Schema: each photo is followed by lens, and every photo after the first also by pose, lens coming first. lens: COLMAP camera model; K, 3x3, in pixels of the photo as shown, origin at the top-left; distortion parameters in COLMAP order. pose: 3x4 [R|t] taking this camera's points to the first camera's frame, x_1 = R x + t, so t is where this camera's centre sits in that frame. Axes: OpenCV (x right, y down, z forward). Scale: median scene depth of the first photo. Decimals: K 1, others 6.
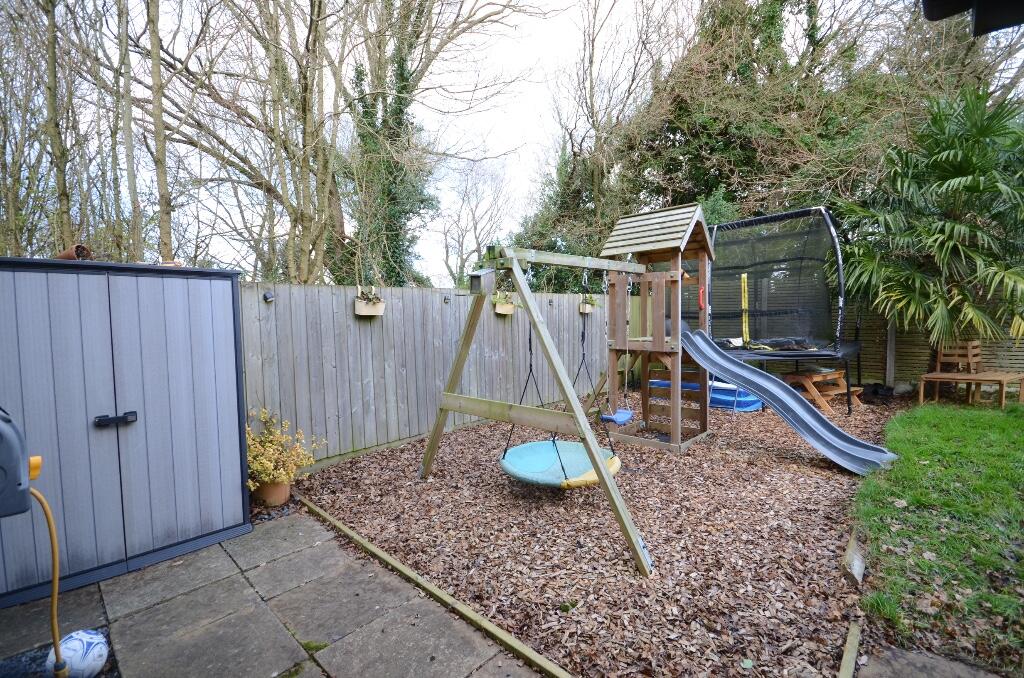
lens RADIAL K [[445.5, 0, 509.2], [0, 445.5, 341.4], [0, 0, 1]] dist [-0.005522, -0.000442]
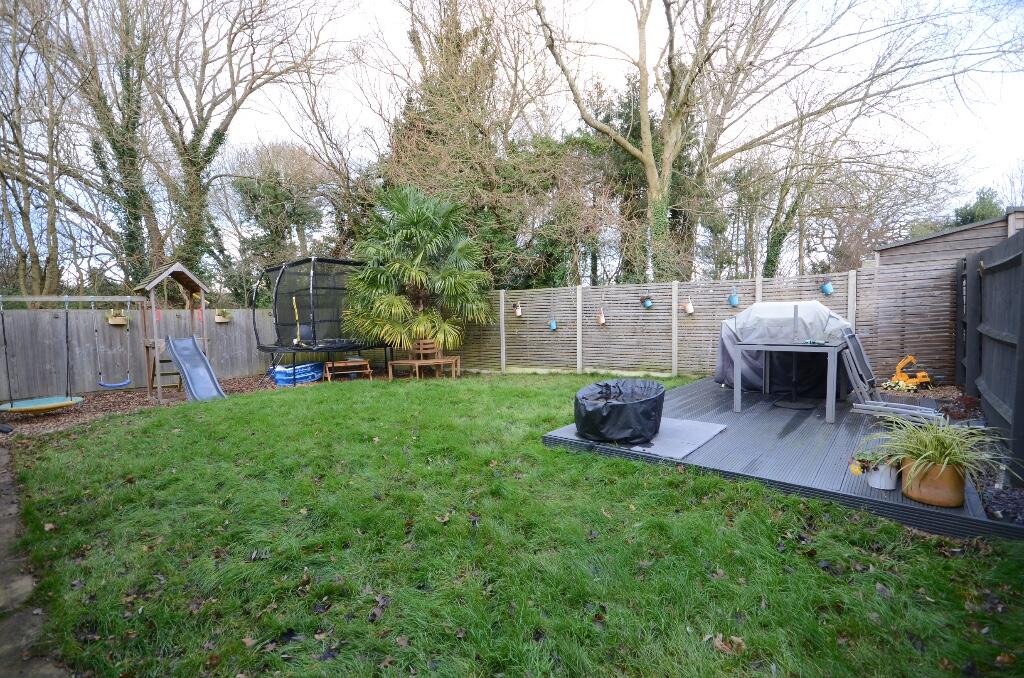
lens RADIAL K [[464.3, 0, 511.3], [0, 464.3, 337.9], [0, 0, 1]] dist [0.002046, -0.001413]
pose [[0.998889, -0.006922, 0.046603, 1.180405], [0.007669, 0.999845, -0.015863, 0.020984], [-0.046486, 0.016203, 0.998788, -0.628262]]
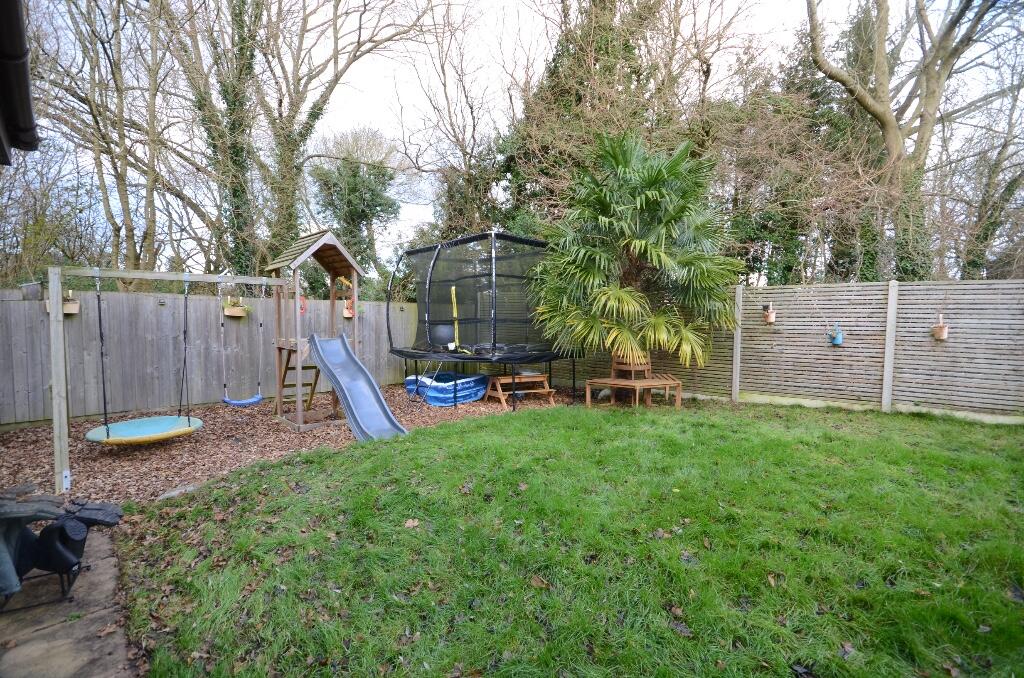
lens RADIAL K [[464.3, 0, 512.6], [0, 464.3, 337.0], [0, 0, 1]] dist [0.002046, -0.001413]
pose [[0.998958, 0.029373, -0.034919, 0.710631], [-0.030191, 0.999276, -0.023149, 0.000956], [0.034213, 0.024179, 0.999122, -0.190756]]
